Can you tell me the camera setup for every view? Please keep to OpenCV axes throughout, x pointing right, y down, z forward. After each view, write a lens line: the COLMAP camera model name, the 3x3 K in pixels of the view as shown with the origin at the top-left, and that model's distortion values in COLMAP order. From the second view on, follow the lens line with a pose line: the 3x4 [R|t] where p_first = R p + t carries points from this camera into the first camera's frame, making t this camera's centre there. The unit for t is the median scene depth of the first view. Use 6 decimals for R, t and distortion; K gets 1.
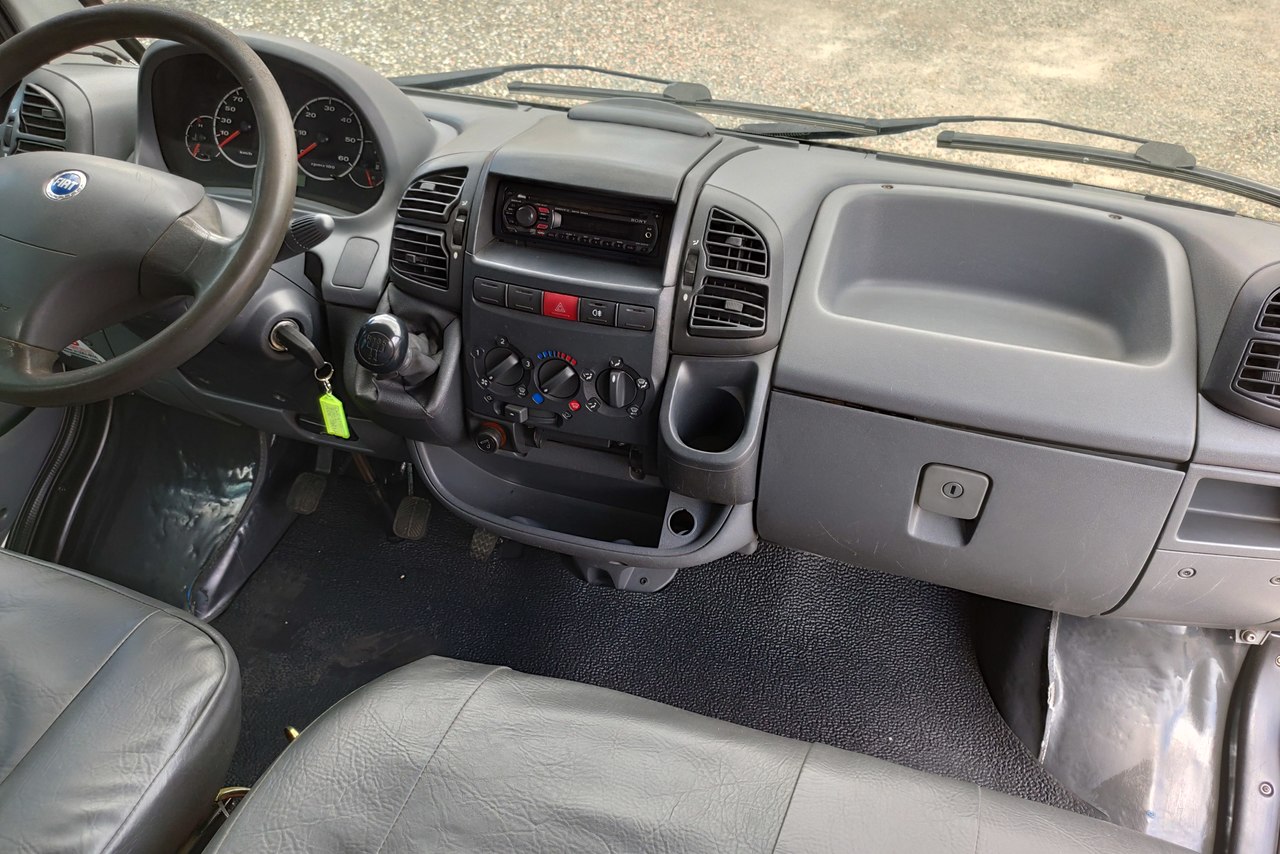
lens RADIAL K [[947.5, 0, 684.1], [0, 947.5, 426.9], [0, 0, 1]] dist [0.059751, -0.092718]
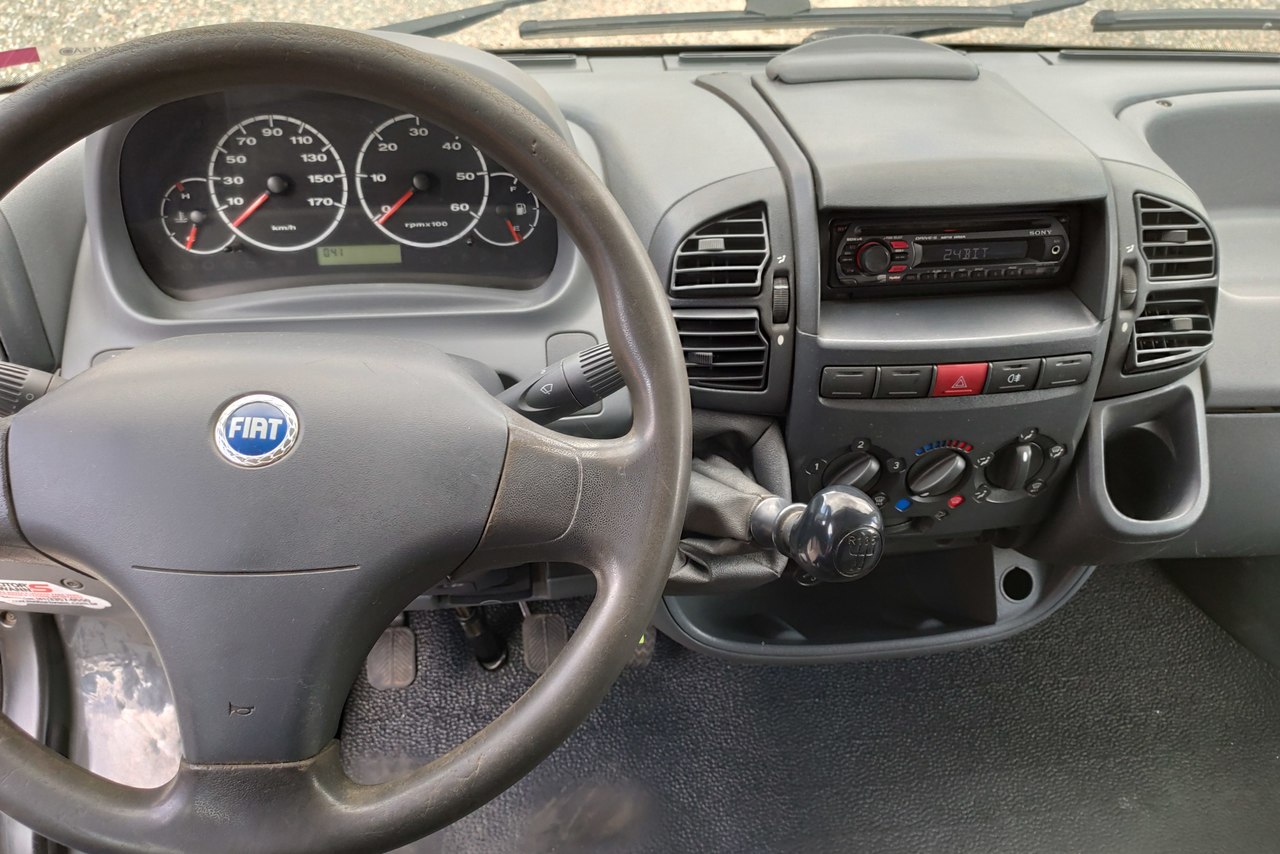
lens RADIAL K [[947.5, 0, 684.1], [0, 947.5, 426.9], [0, 0, 1]] dist [0.059751, -0.092718]
pose [[0.927120, -0.264130, 0.265866, -0.493306], [0.223787, 0.959236, 0.172588, -0.251333], [-0.300614, -0.100512, 0.948435, 0.393011]]
